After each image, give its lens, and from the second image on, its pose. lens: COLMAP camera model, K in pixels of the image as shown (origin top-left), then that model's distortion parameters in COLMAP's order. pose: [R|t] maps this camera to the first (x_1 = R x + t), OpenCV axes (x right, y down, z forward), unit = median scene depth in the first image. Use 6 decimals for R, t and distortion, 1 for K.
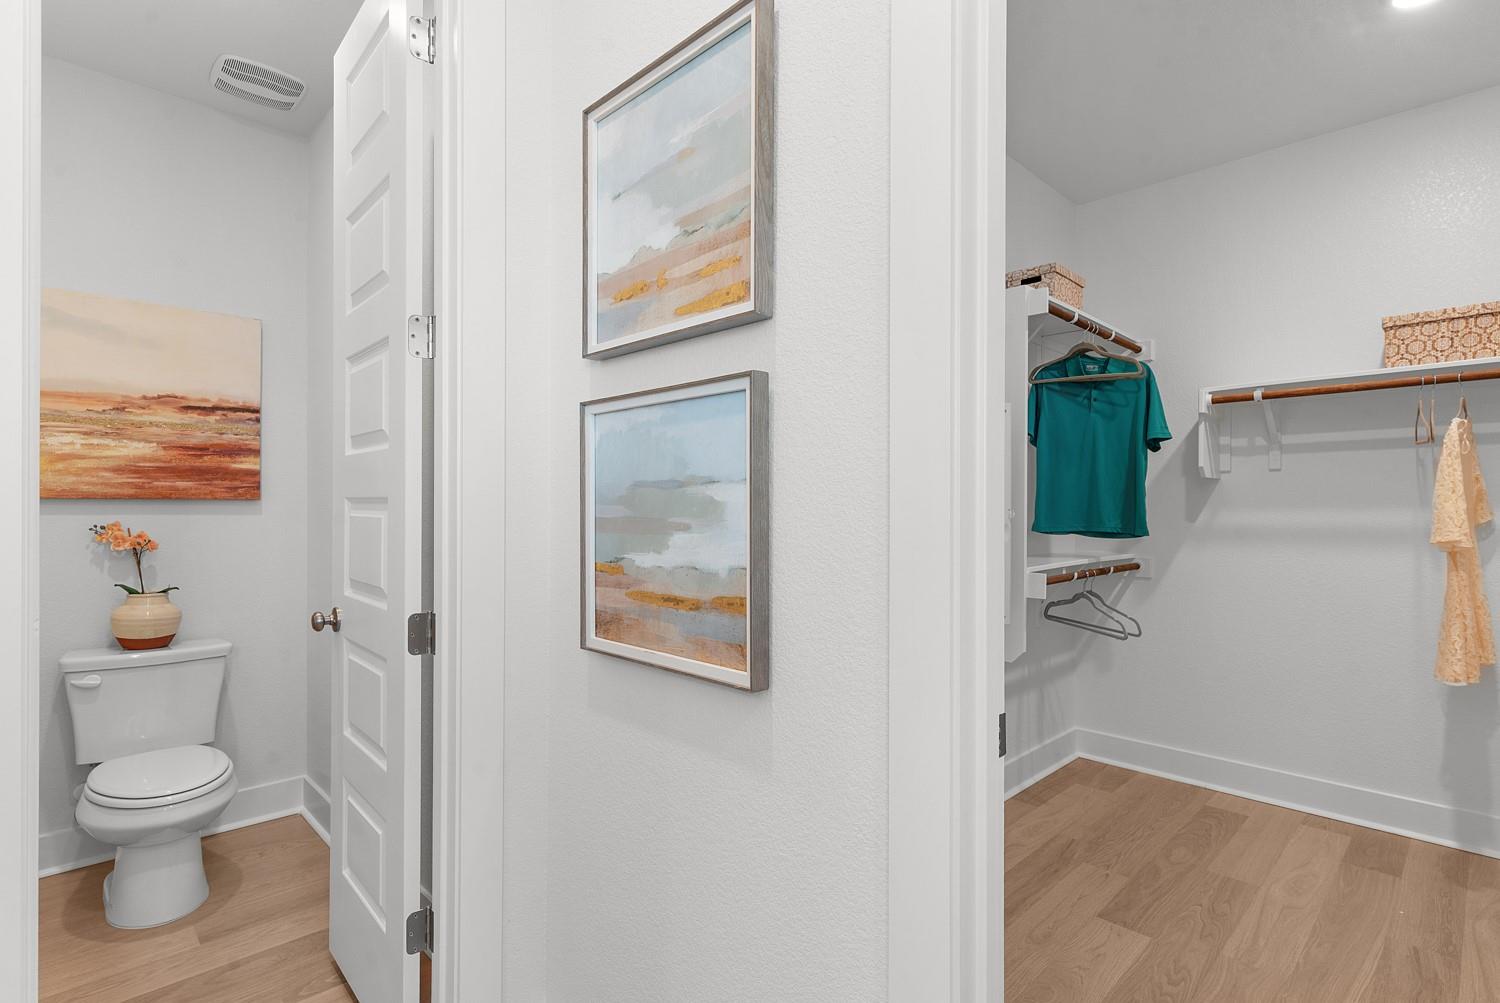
lens RADIAL K [[735.2, 0, 752.1], [0, 735.2, 509.2], [0, 0, 1]] dist [0.004984, -0.001212]
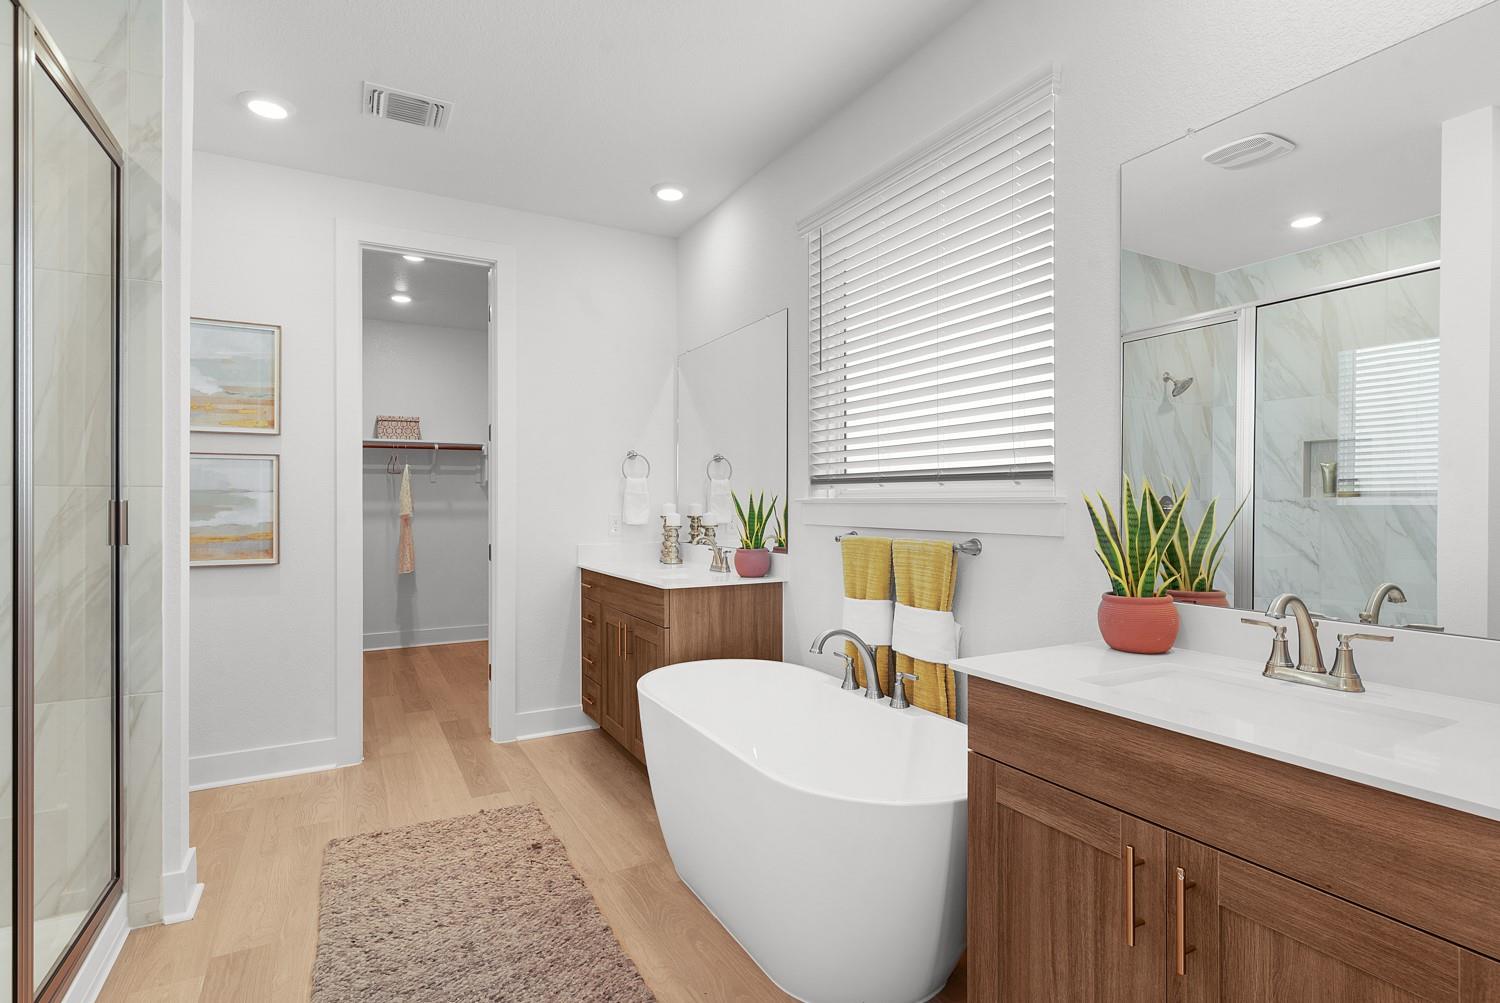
lens RADIAL K [[735.2, 0, 739.8], [0, 735.2, 504.7], [0, 0, 1]] dist [0.004984, -0.001212]
pose [[0.279852, -0.006399, 0.960022, -2.009212], [0.003111, 0.999979, 0.005759, 0.001071], [-0.960038, 0.001375, 0.279866, -1.385616]]
